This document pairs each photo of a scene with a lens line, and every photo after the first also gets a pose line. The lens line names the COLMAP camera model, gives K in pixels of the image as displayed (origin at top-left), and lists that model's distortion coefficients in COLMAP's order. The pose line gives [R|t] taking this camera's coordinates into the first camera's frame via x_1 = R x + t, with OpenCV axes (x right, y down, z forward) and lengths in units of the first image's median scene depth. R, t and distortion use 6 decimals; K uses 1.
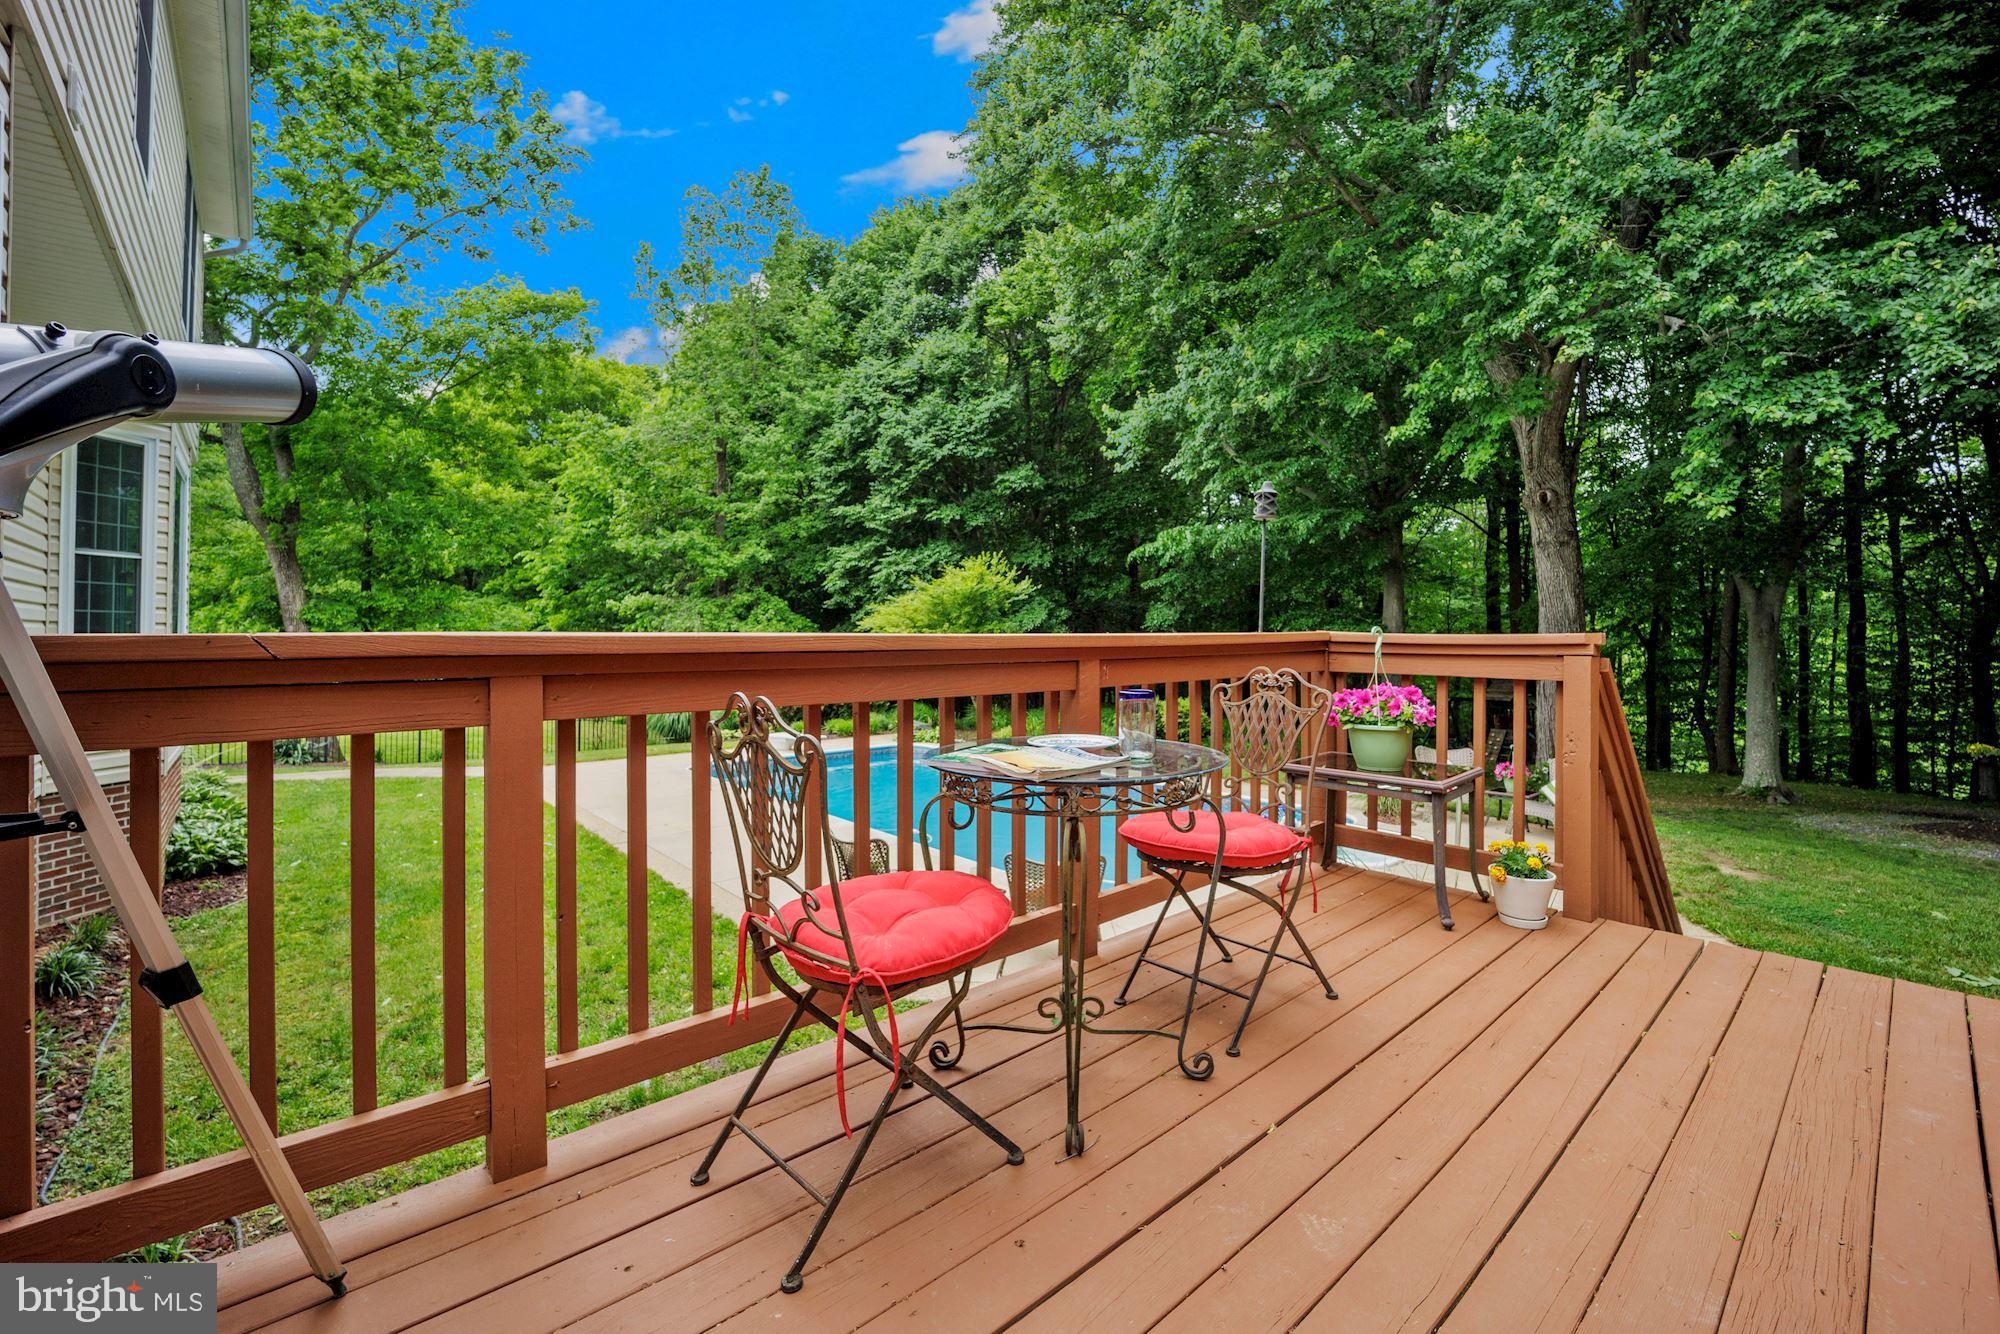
lens RADIAL K [[826.5, 0, 993.7], [0, 826.5, 636.1], [0, 0, 1]] dist [-0.020663, -0.001585]
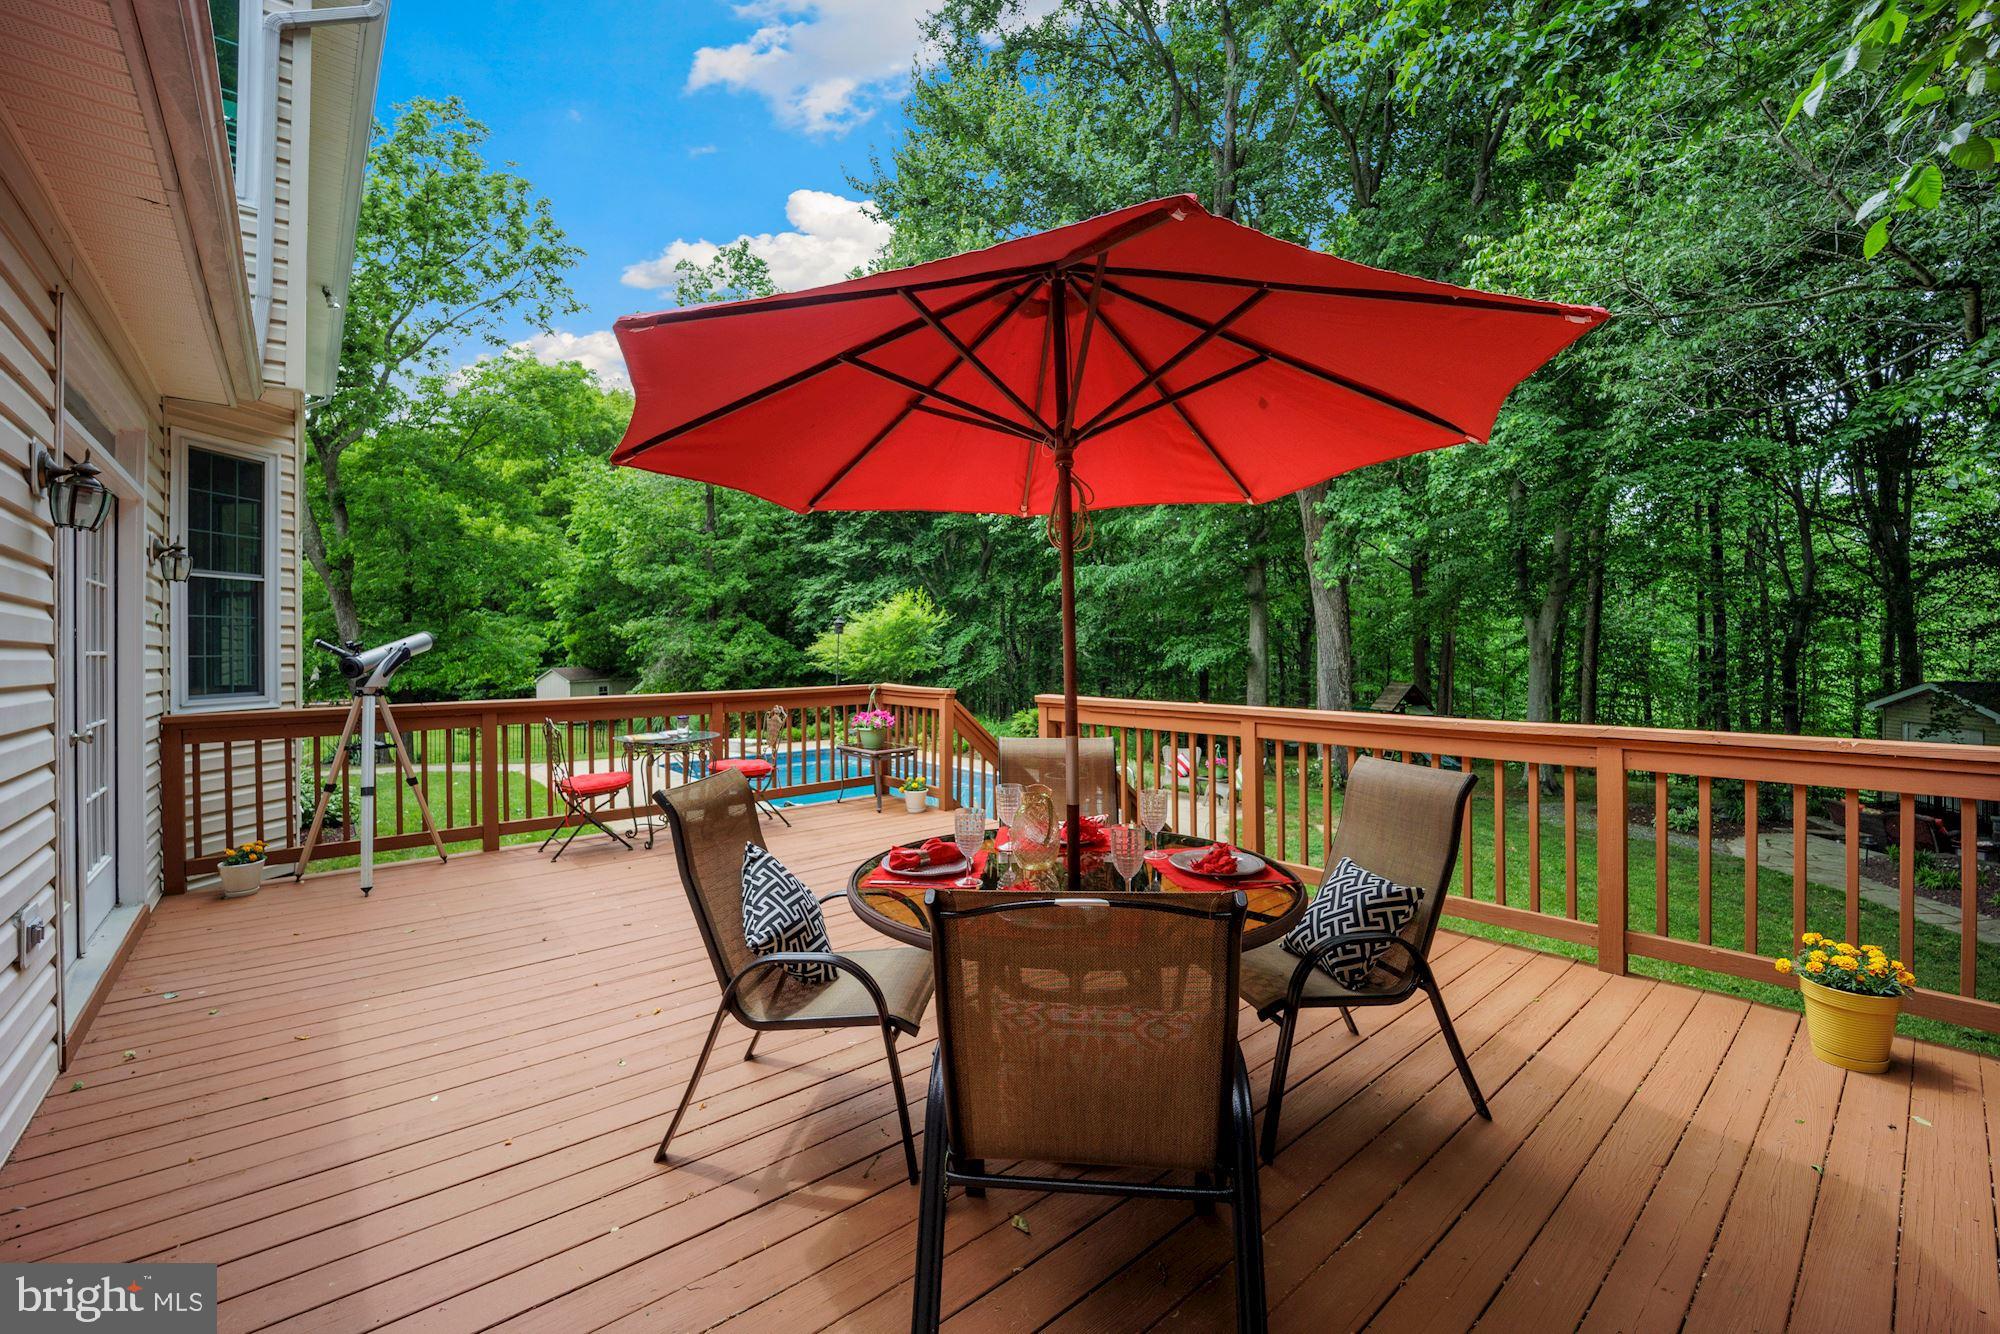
lens RADIAL K [[826.5, 0, 1002.4], [0, 826.5, 659.0], [0, 0, 1]] dist [-0.020663, -0.001585]
pose [[0.999837, -0.003683, -0.017667, 0.109514], [0.003994, 0.999837, 0.017590, -0.015599], [0.017600, -0.017657, 0.999689, -0.161383]]
